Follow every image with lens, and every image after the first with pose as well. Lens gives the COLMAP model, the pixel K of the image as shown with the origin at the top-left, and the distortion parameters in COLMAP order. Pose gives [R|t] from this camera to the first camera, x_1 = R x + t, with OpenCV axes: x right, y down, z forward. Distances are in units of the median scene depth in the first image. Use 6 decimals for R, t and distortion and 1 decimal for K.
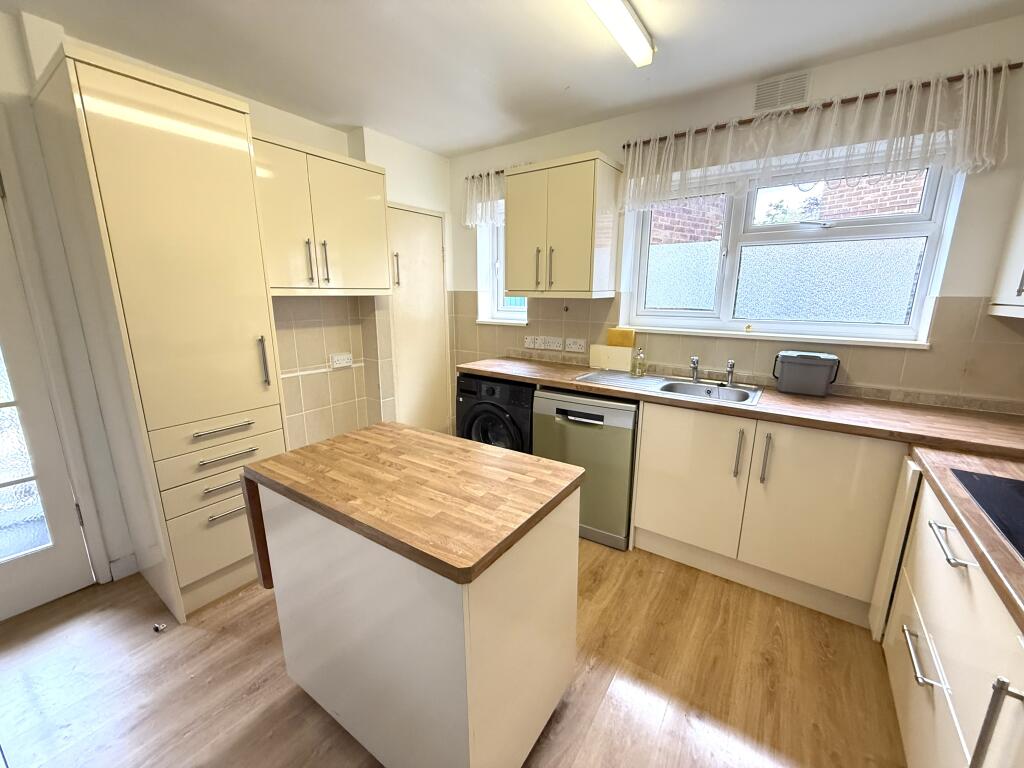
lens RADIAL K [[412.0, 0, 511.5], [0, 412.0, 384.6], [0, 0, 1]] dist [-0.001371, -0.000286]
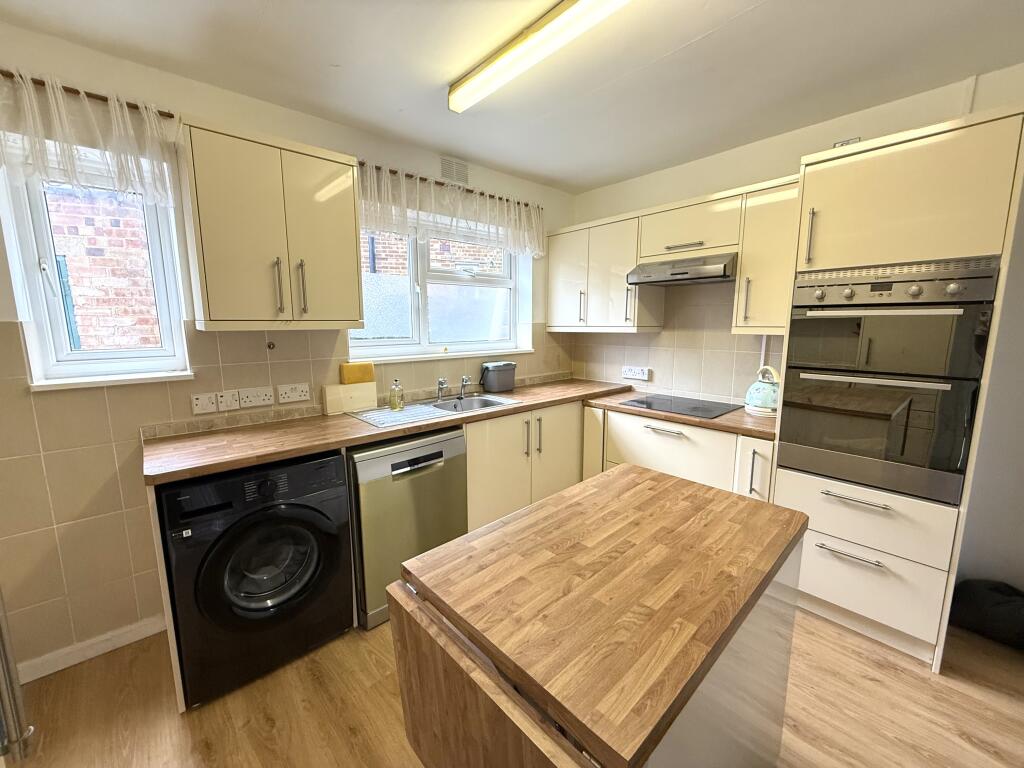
lens RADIAL K [[409.8, 0, 508.9], [0, 409.8, 383.5], [0, 0, 1]] dist [0.000881, 0.000295]
pose [[0.223482, -0.150116, 0.963079, -0.714586], [0.219516, 0.970437, 0.100324, -0.153807], [-0.949668, 0.188990, 0.249828, 0.676742]]
